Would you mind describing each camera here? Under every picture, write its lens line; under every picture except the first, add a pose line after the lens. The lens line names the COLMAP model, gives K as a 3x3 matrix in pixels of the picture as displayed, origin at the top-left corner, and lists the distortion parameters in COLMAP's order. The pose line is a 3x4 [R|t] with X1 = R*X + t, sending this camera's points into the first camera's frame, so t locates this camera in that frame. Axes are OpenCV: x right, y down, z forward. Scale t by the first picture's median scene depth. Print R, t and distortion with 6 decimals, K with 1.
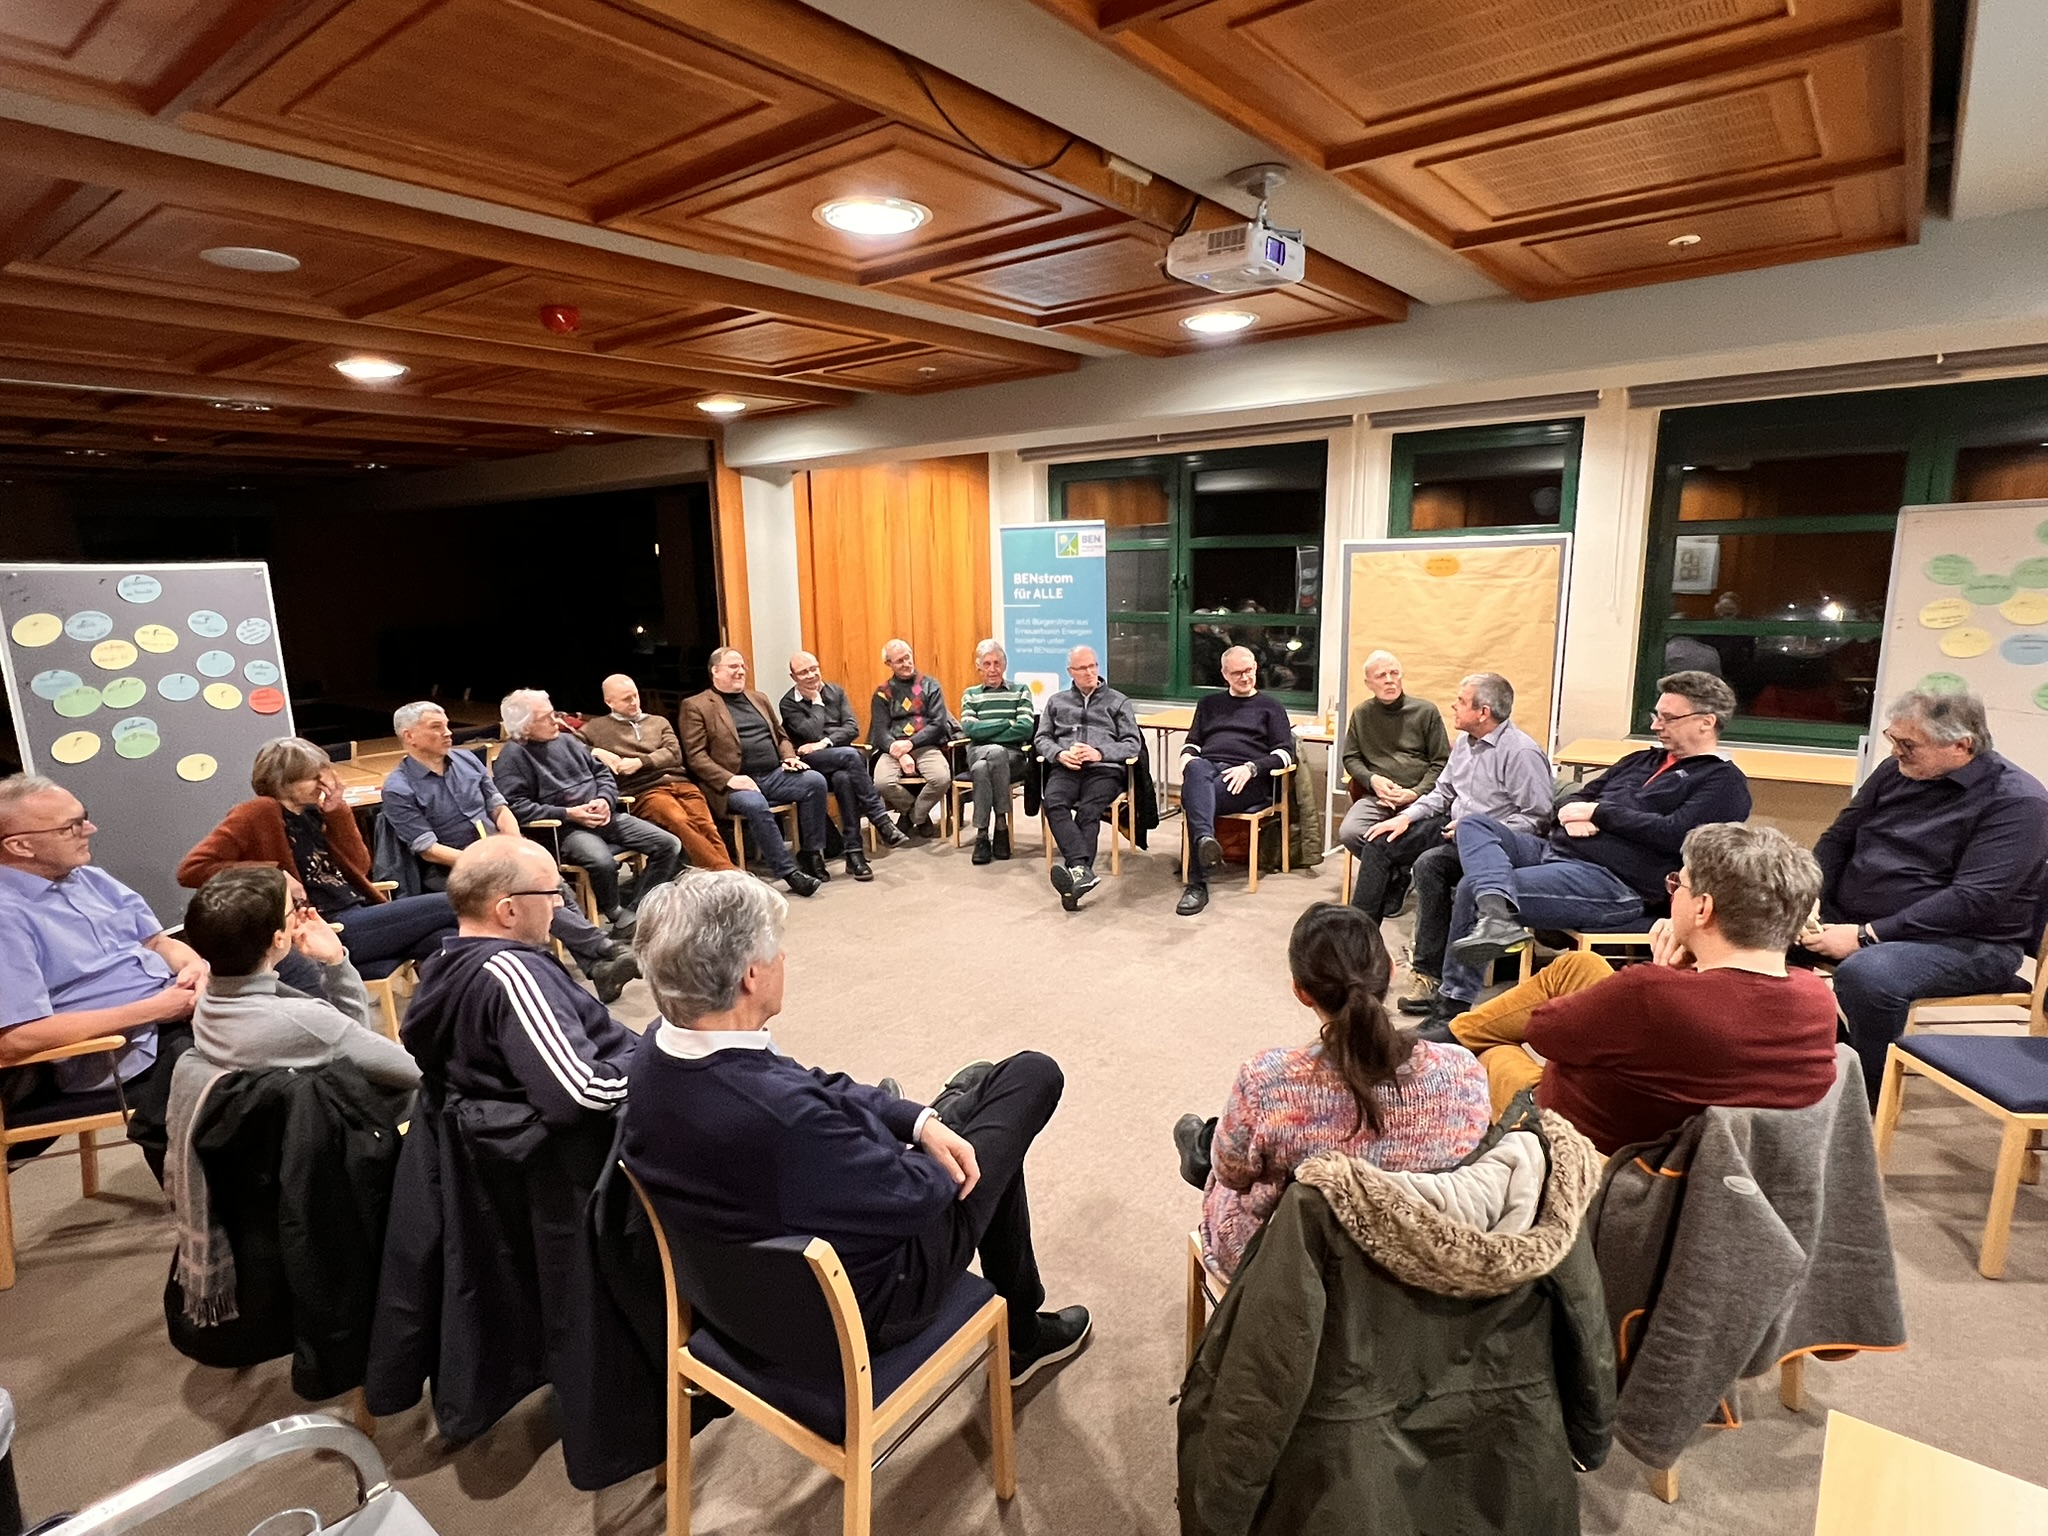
lens RADIAL K [[1080.0, 0, 1015.2], [0, 1080.0, 769.9], [0, 0, 1]] dist [0.000873, -0.000051]
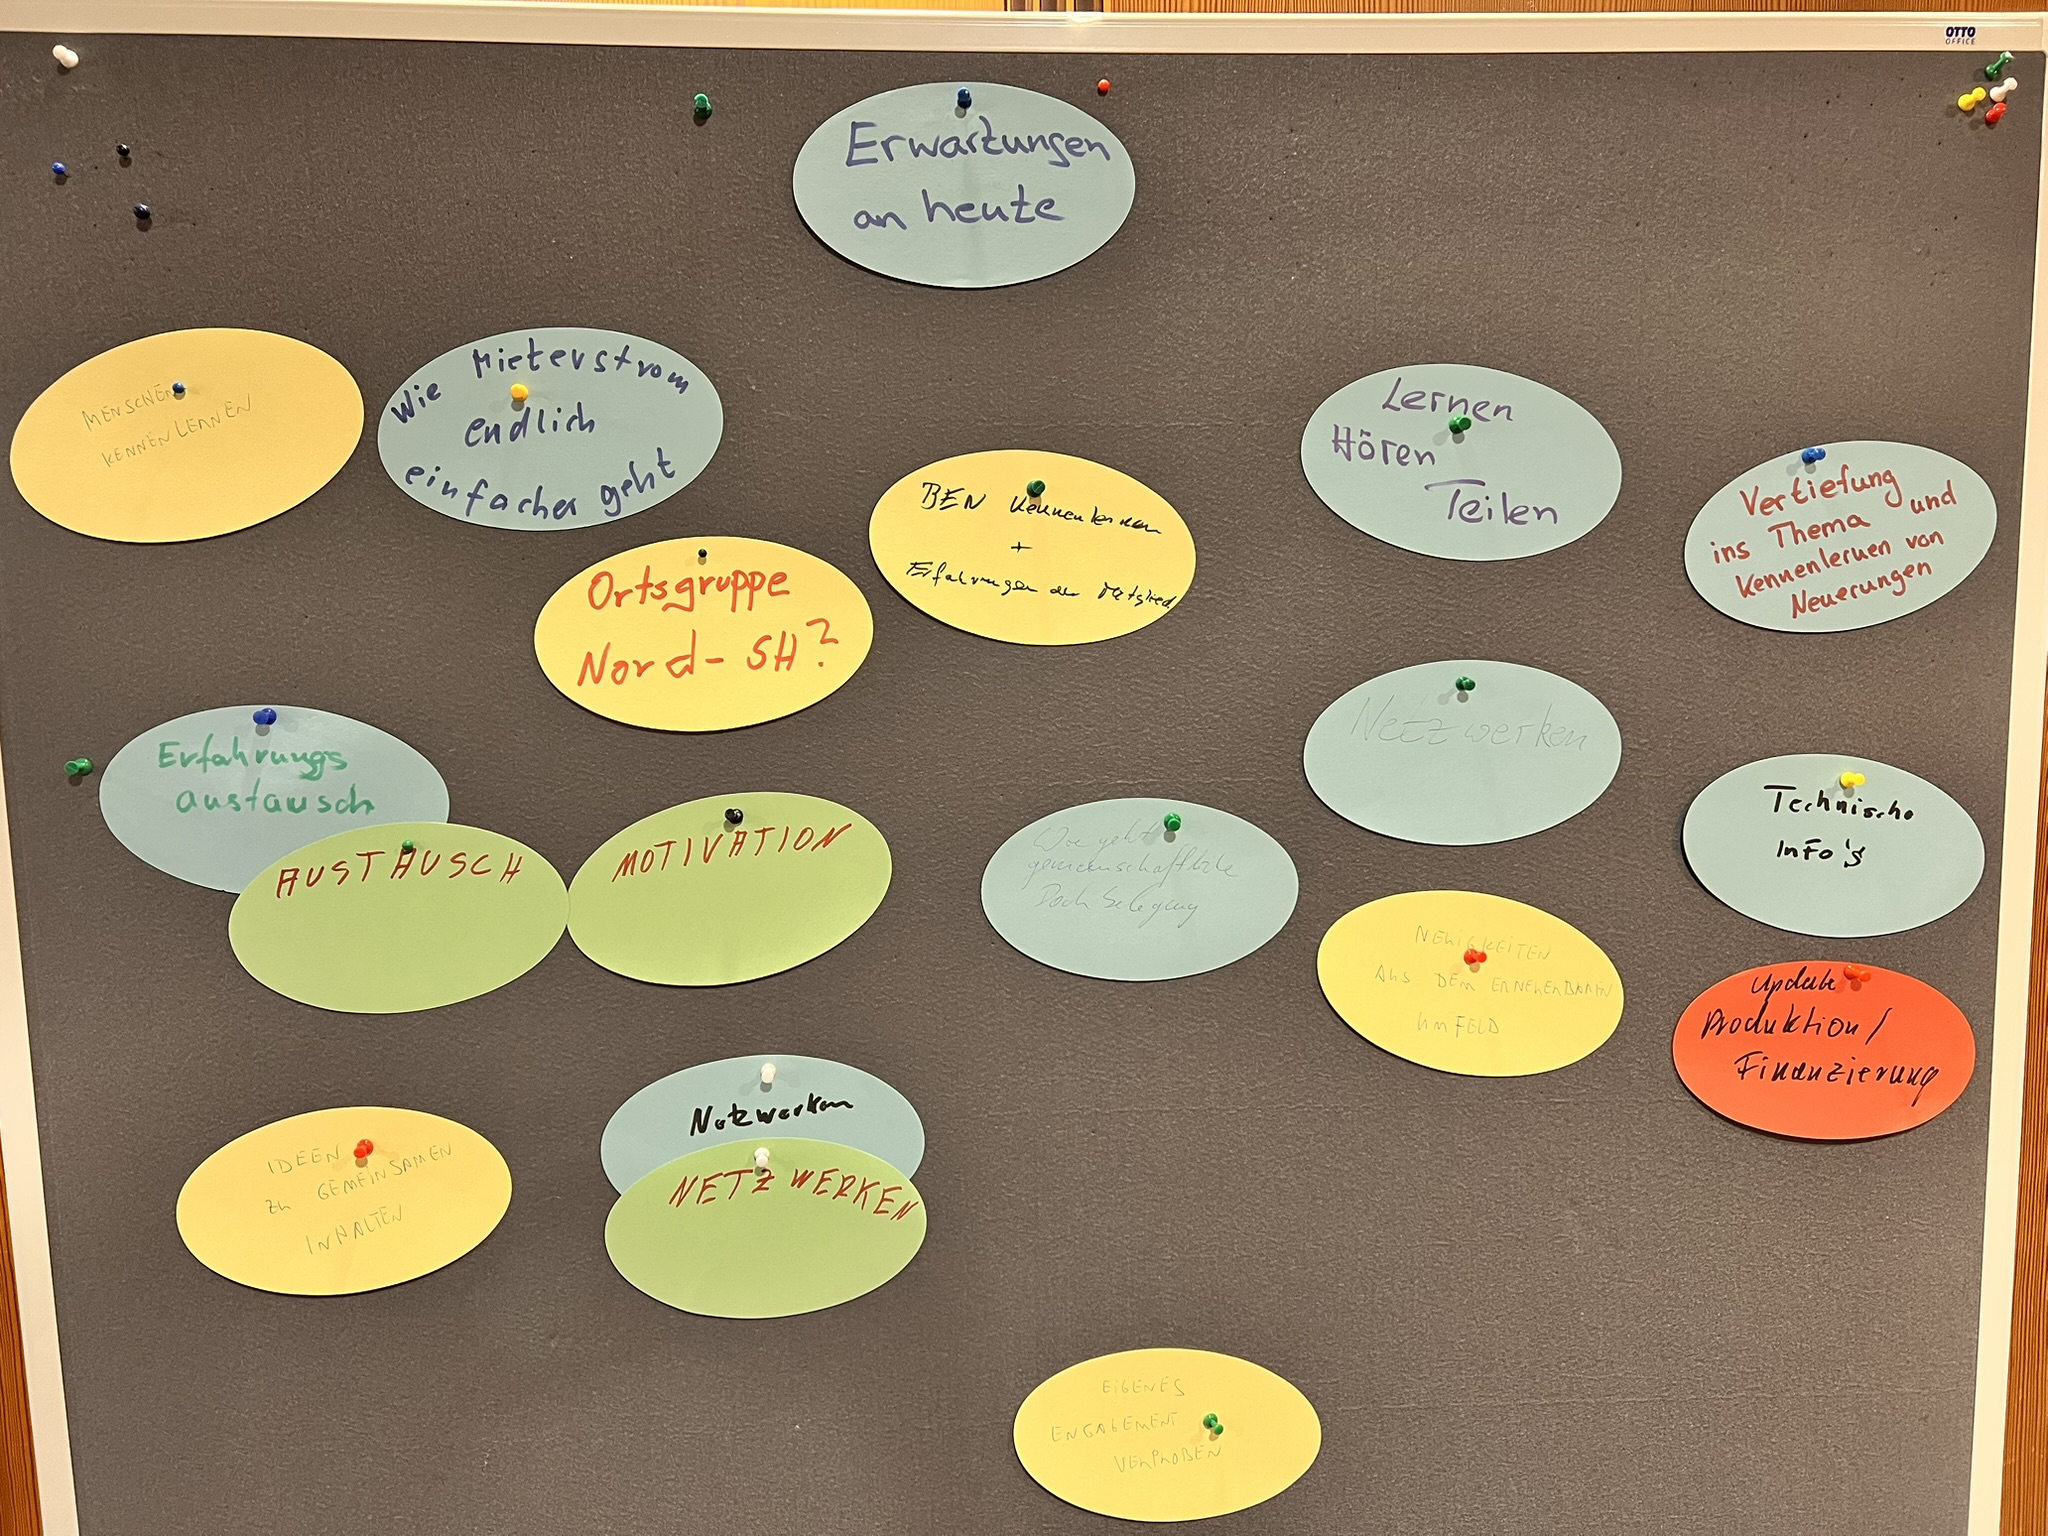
lens RADIAL K [[1563.5, 0, 1024.2], [0, 1563.5, 767.9], [0, 0, 1]] dist [0.030378, -0.003525]
pose [[0.188669, 0.164551, -0.968156, -0.602691], [-0.178553, 0.975178, 0.130949, -0.122626], [0.965672, 0.148161, 0.213367, 0.979751]]
